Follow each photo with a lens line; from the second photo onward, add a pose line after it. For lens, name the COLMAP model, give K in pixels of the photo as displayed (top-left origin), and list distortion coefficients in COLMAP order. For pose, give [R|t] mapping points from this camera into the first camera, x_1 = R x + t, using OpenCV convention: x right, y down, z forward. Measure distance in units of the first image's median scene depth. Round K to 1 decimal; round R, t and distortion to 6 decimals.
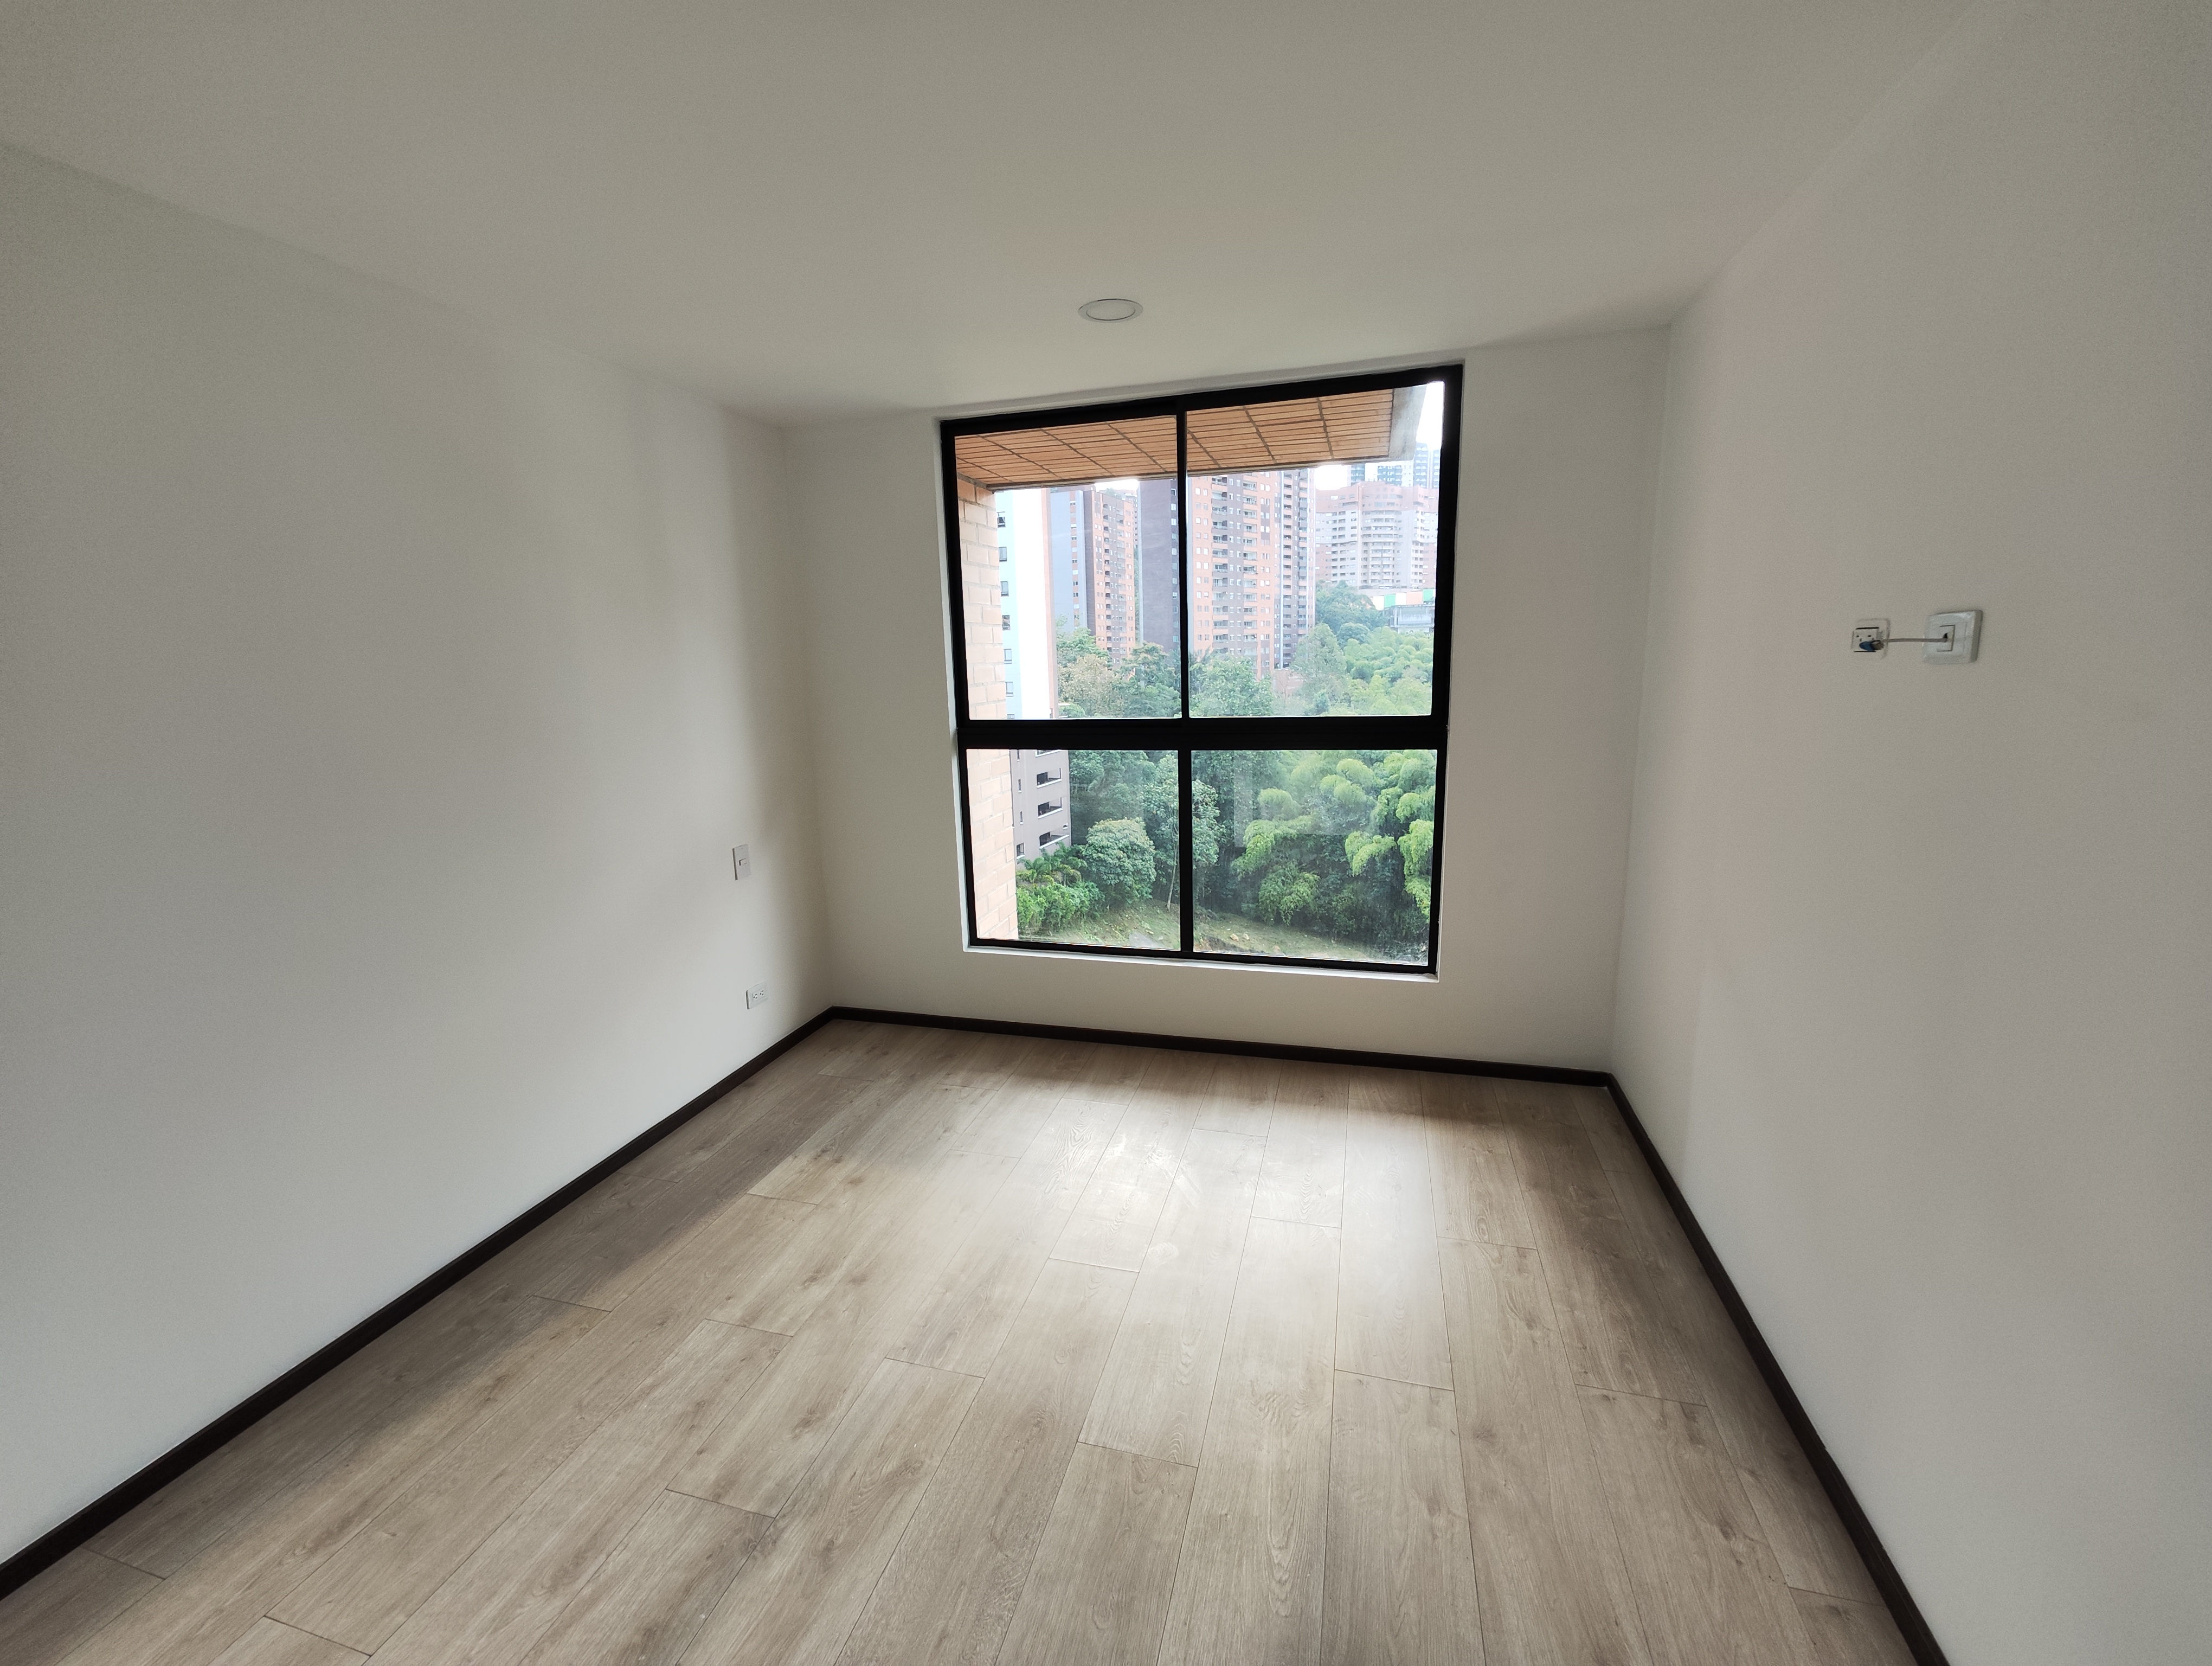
lens RADIAL K [[915.7, 0, 1111.9], [0, 915.7, 834.9], [0, 0, 1]] dist [-0.000271, 0.000007]
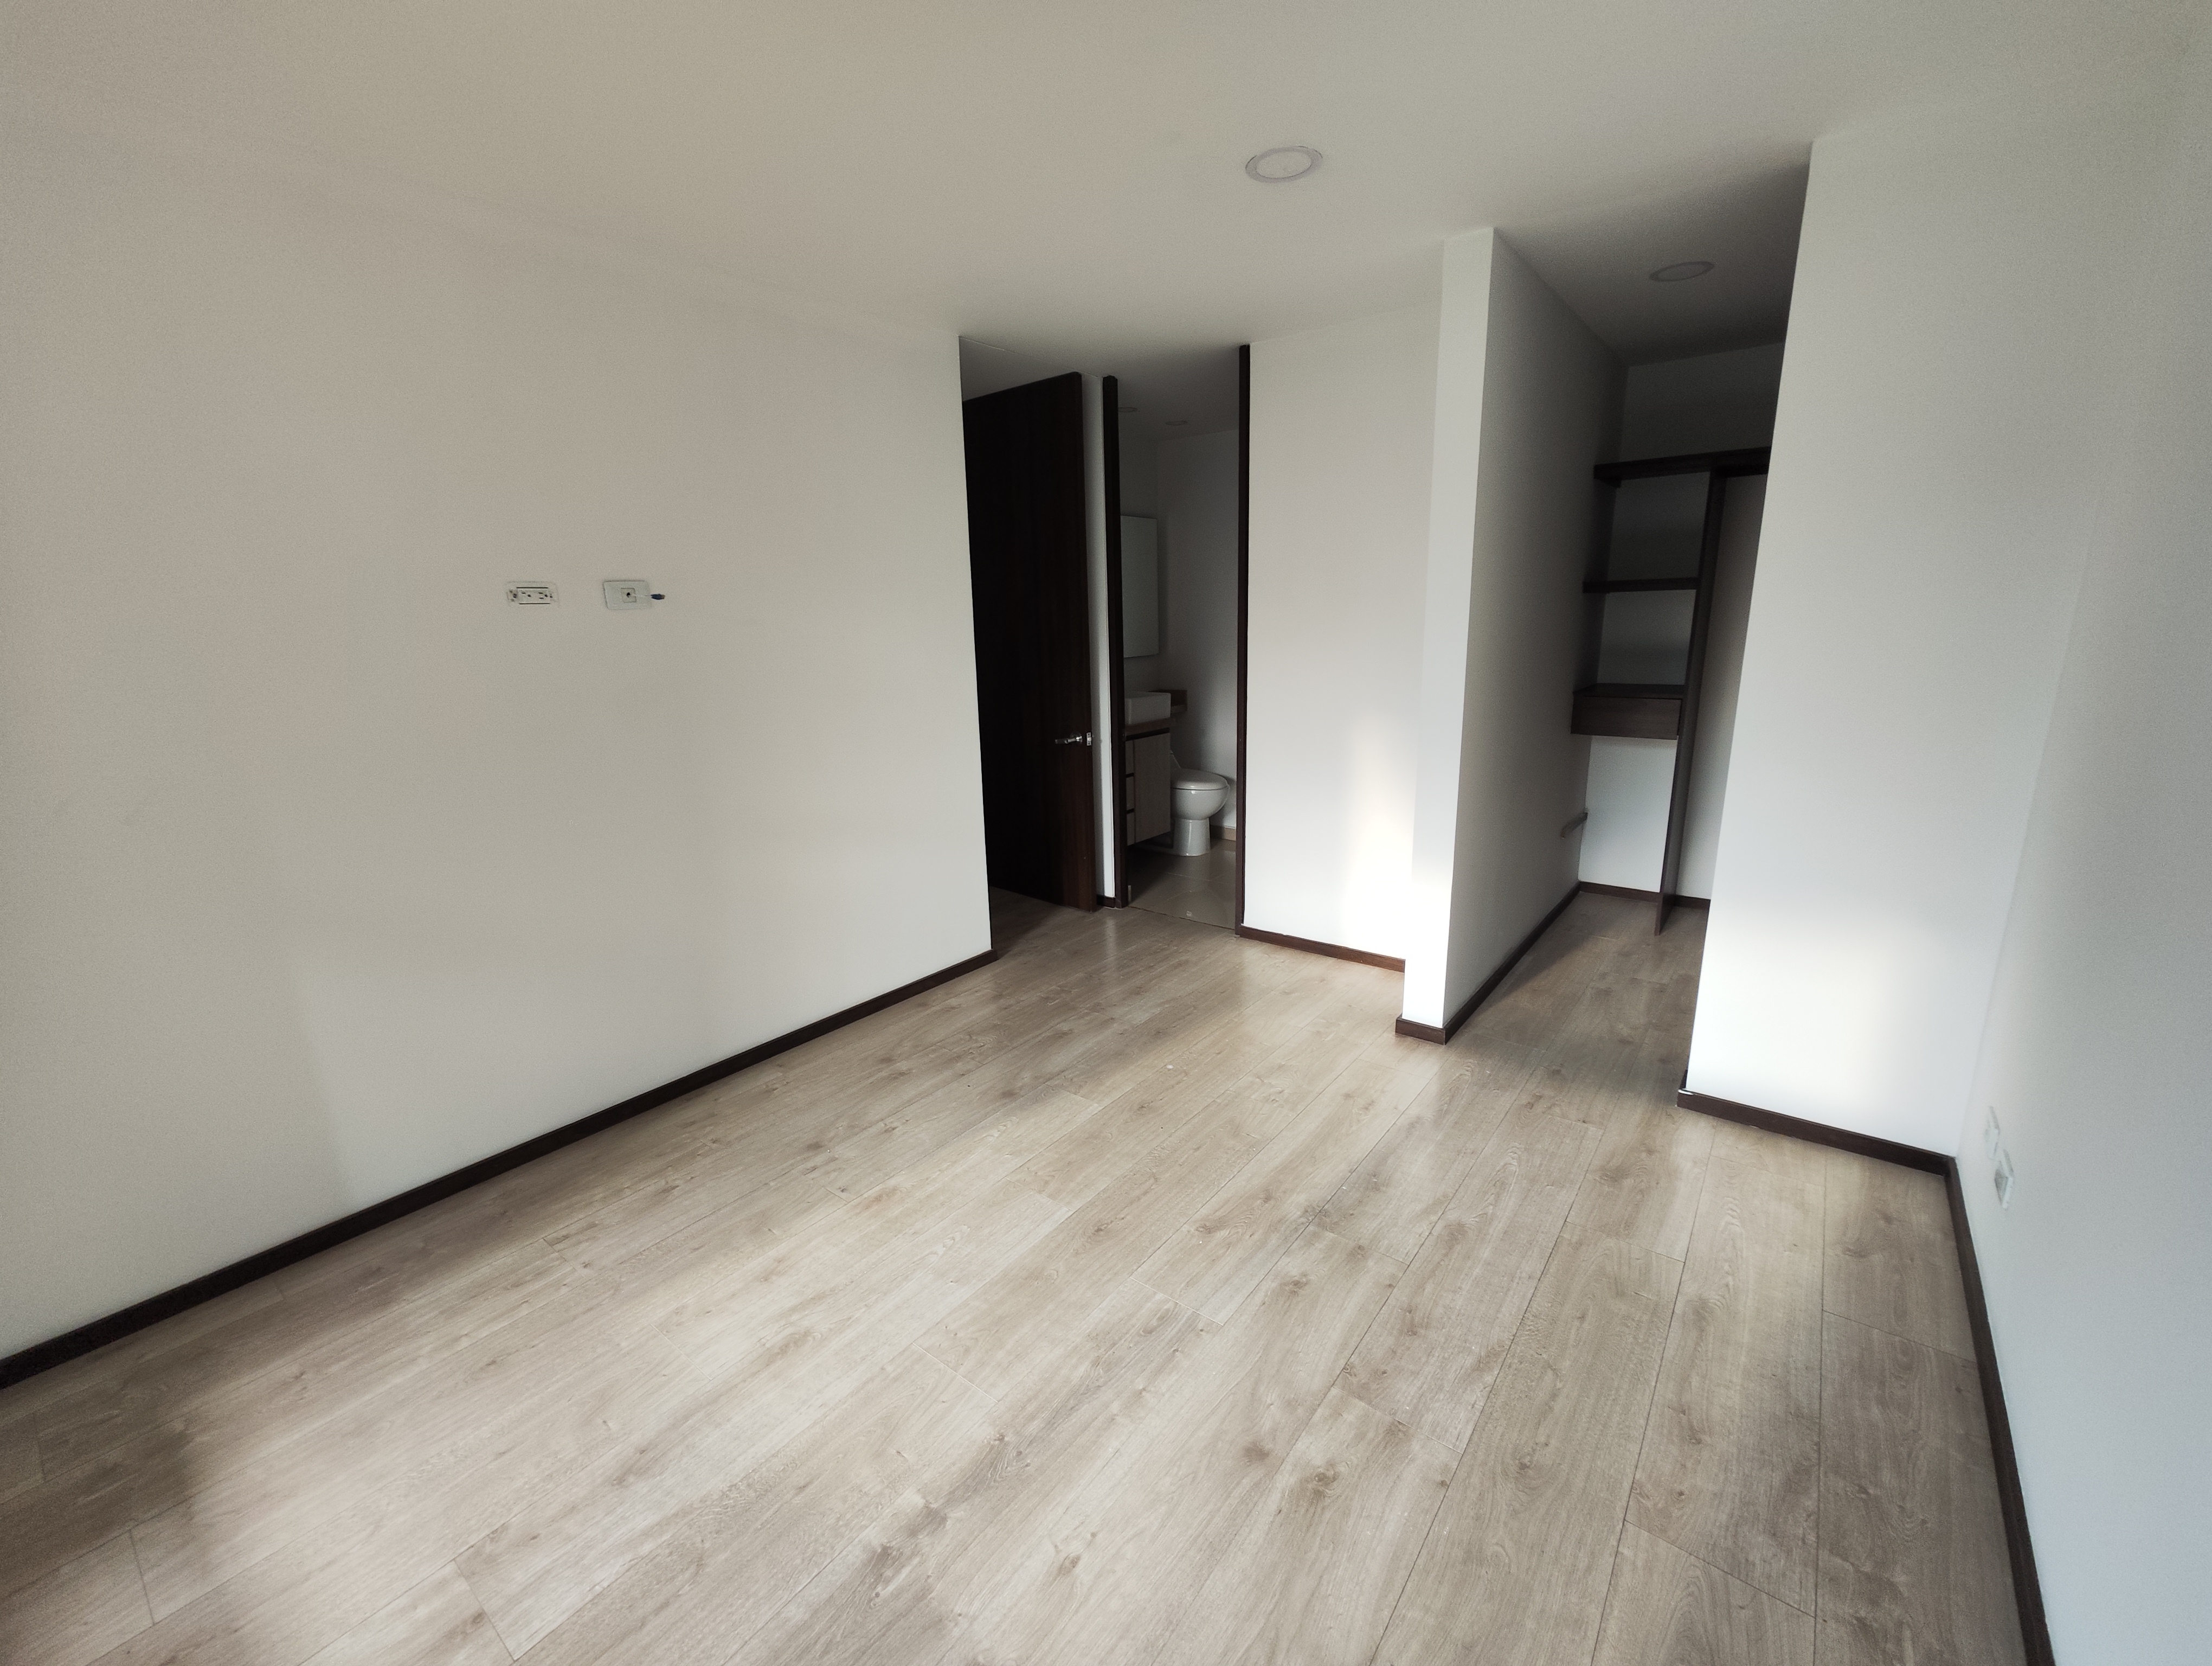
lens RADIAL K [[915.7, 0, 1103.7], [0, 915.7, 835.8], [0, 0, 1]] dist [-0.000271, 0.000007]
pose [[-0.922469, -0.041239, 0.383862, -0.503986], [0.123819, 0.910154, 0.395333, -0.272938], [-0.365677, 0.412212, -0.834483, 1.723810]]
